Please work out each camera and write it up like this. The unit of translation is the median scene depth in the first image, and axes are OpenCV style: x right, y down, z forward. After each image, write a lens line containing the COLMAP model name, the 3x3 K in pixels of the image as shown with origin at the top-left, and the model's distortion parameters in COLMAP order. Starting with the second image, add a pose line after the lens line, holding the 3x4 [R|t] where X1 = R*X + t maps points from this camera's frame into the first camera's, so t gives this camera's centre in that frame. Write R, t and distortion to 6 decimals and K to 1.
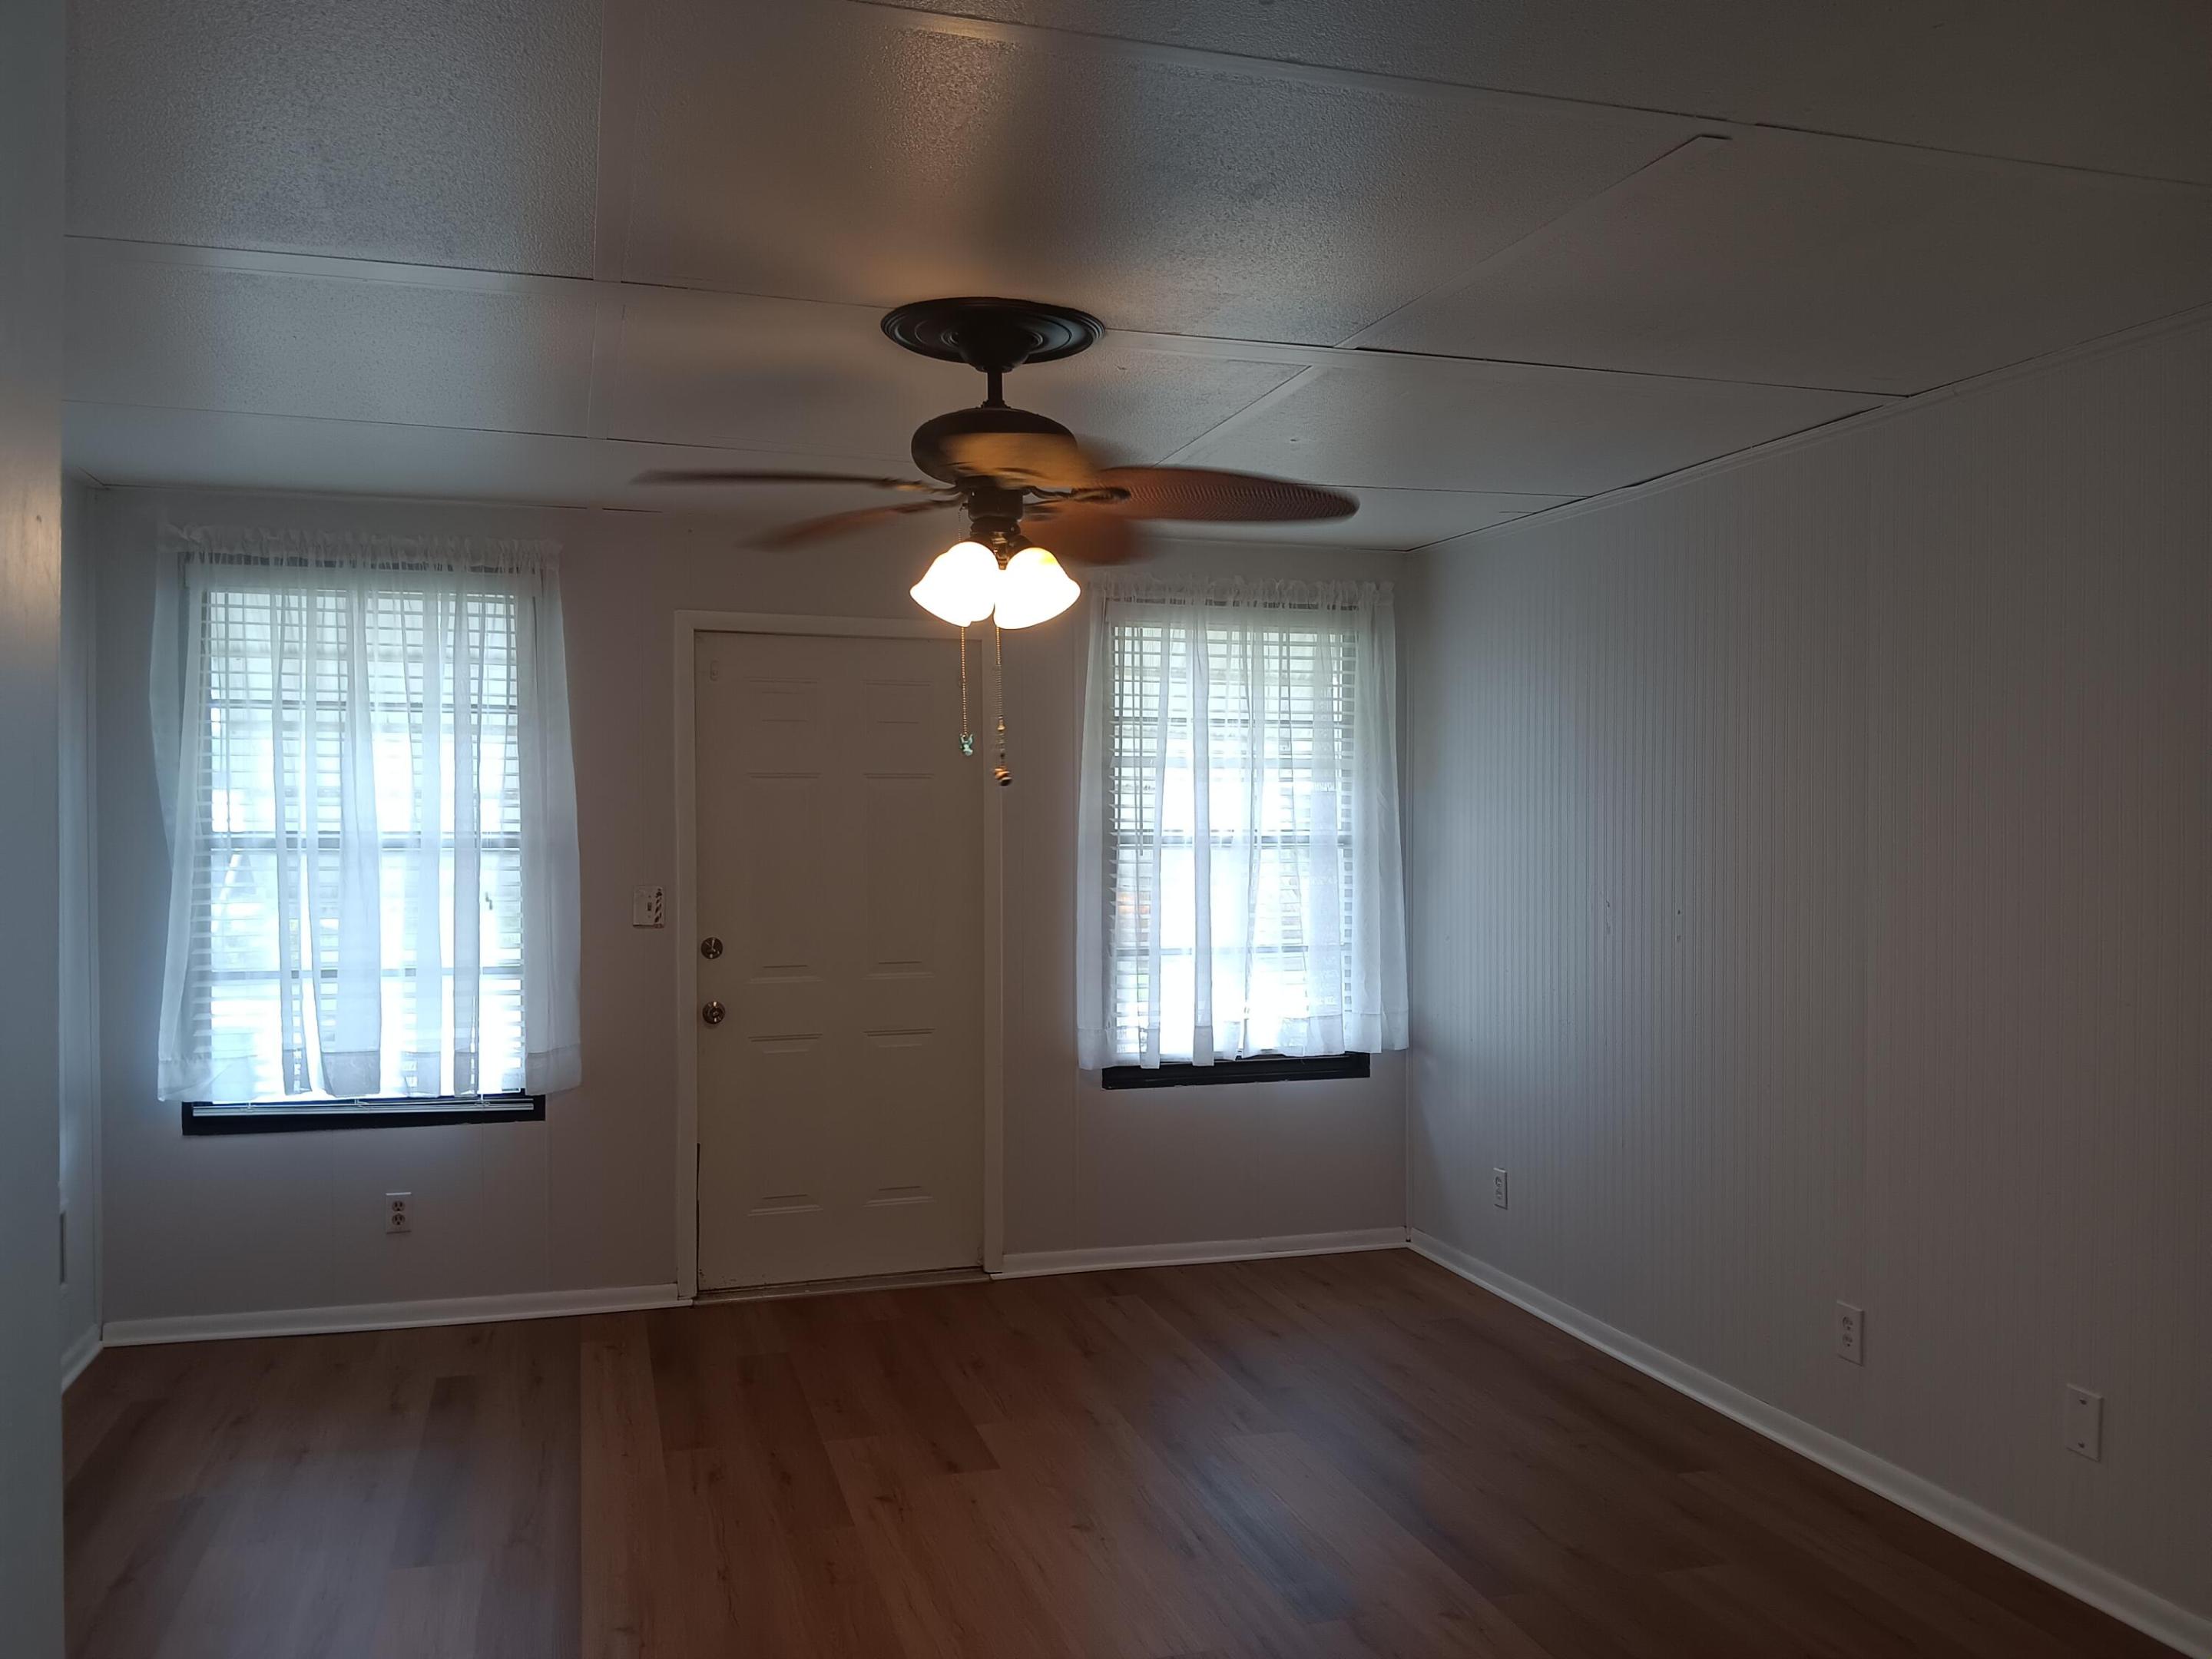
lens RADIAL K [[1722.1, 0, 1117.3], [0, 1722.1, 836.9], [0, 0, 1]] dist [0.172820, -0.348800]
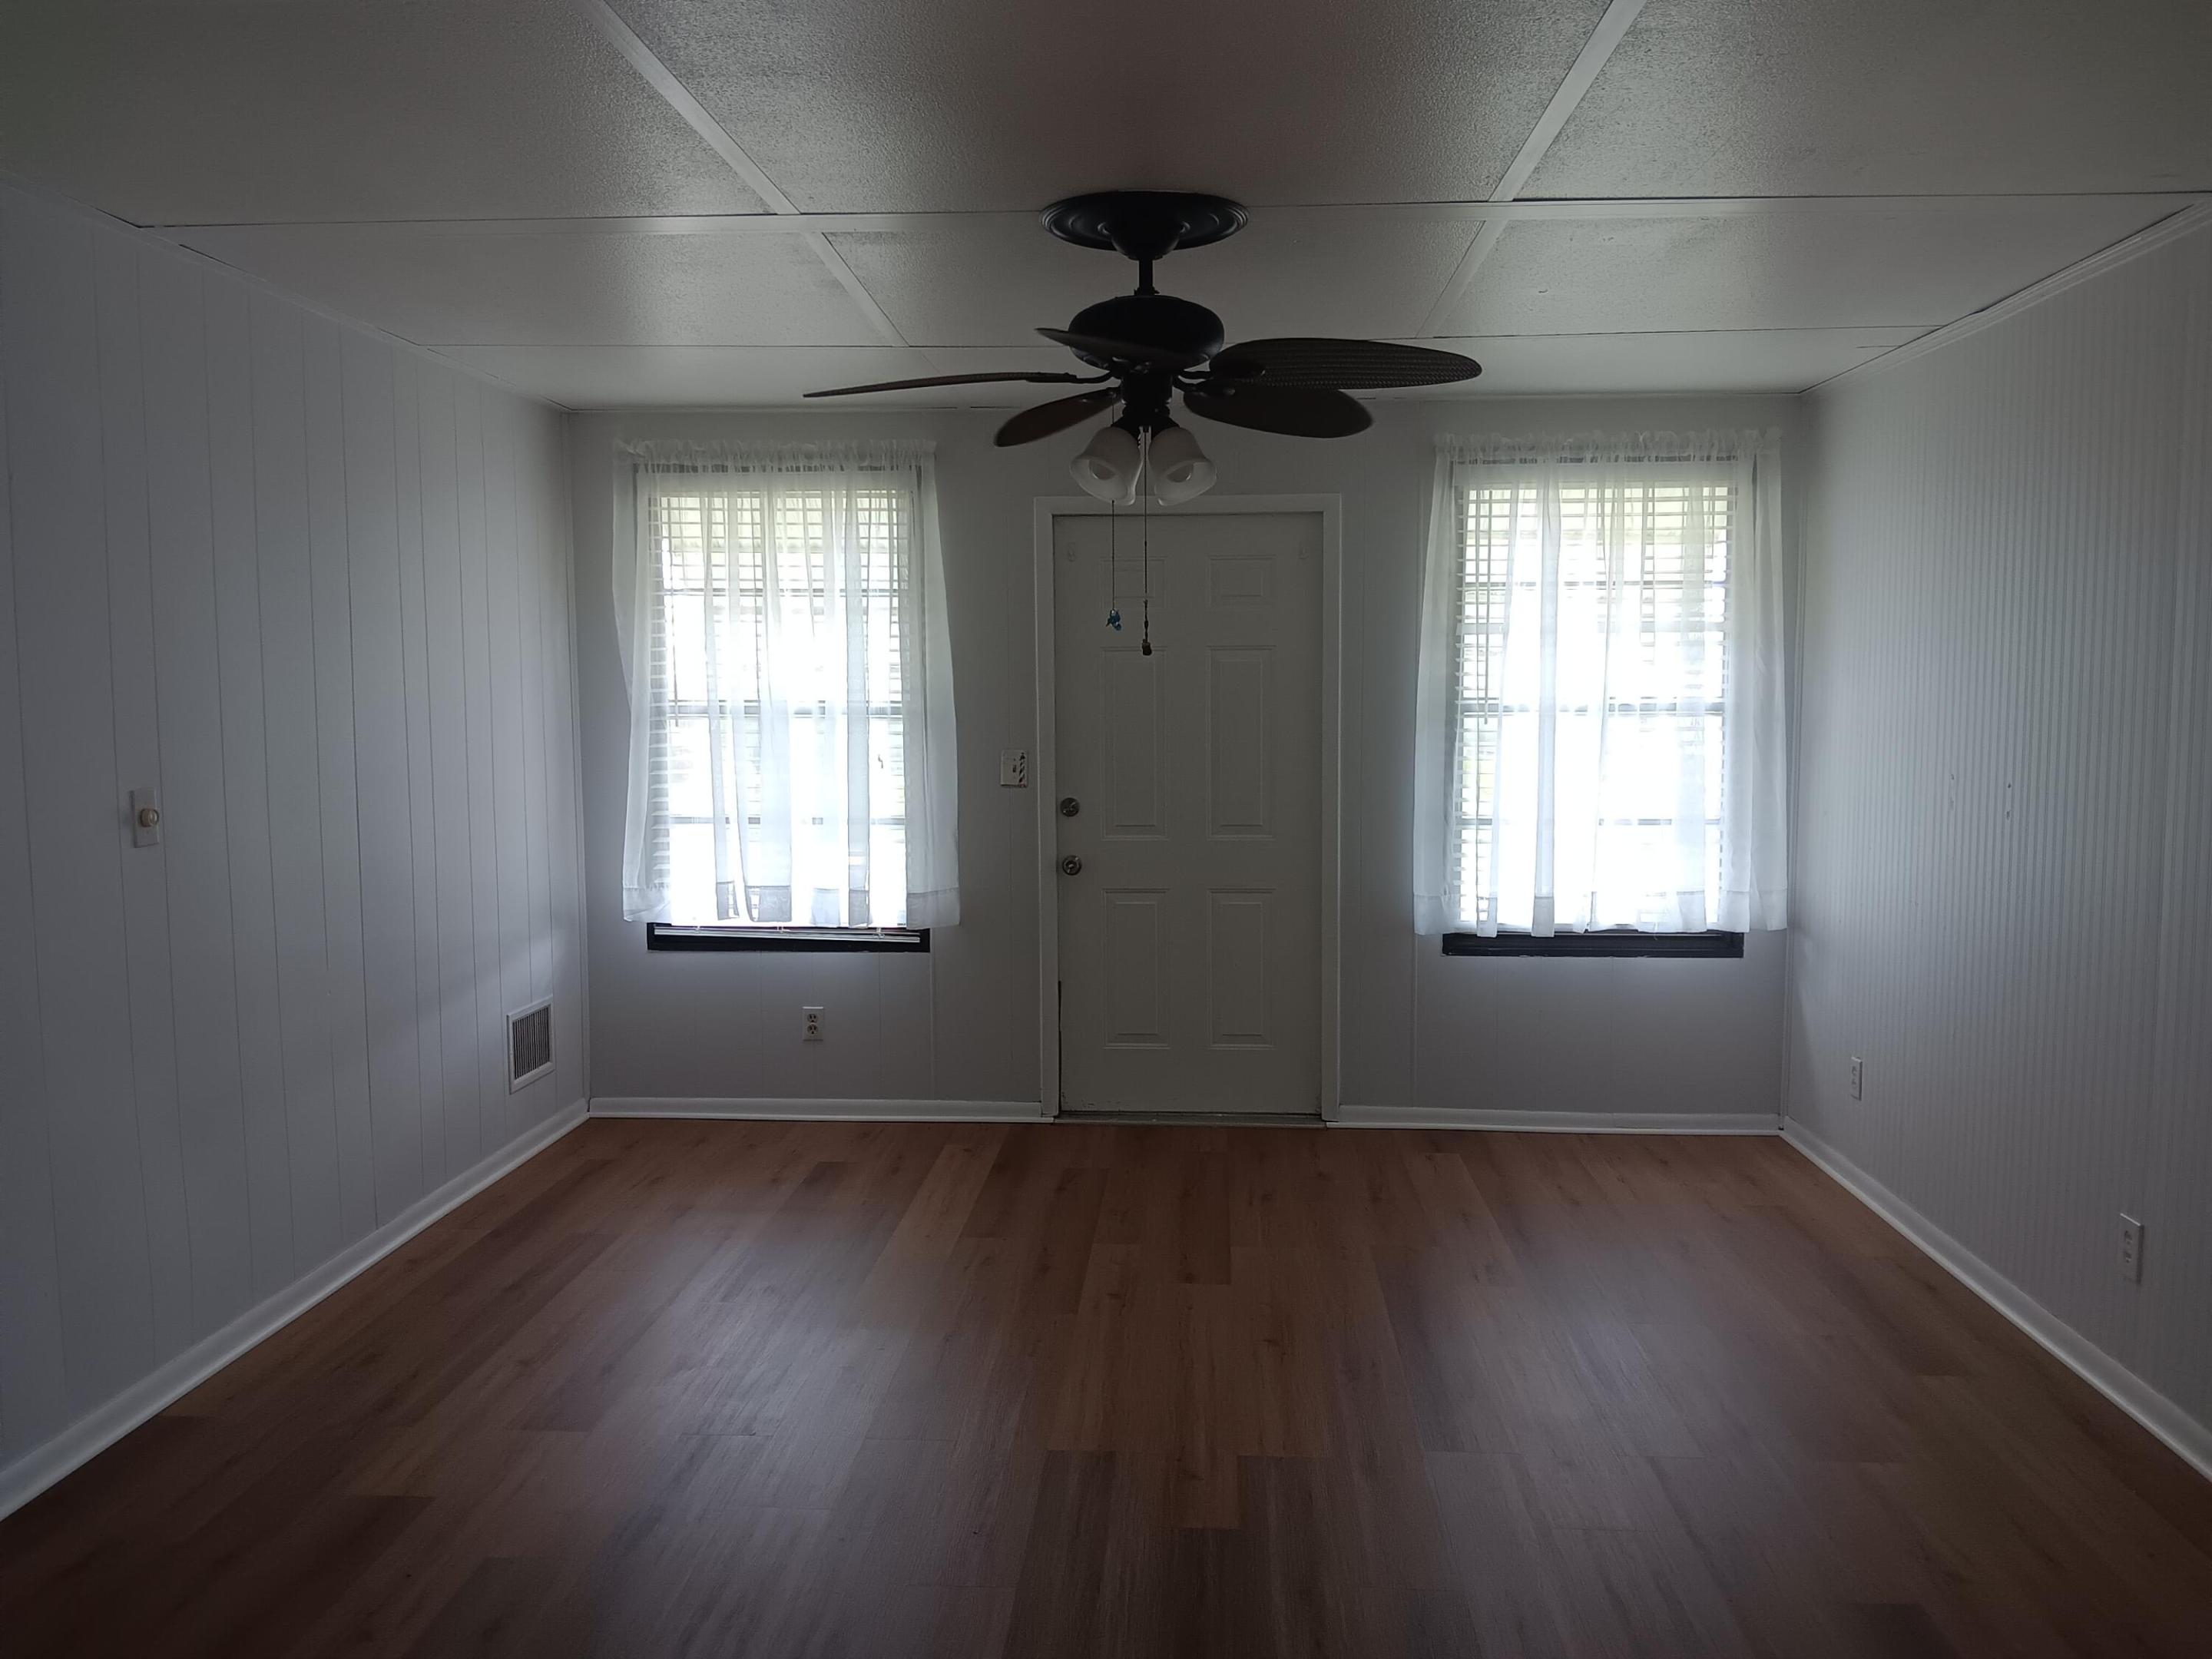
lens RADIAL K [[1722.1, 0, 1117.3], [0, 1722.1, 836.9], [0, 0, 1]] dist [0.172820, -0.348800]
pose [[0.939134, 0.025880, -0.342574, 0.179459], [-0.000293, 0.997219, 0.074530, 0.001464], [0.343550, -0.069894, 0.936530, -0.014473]]
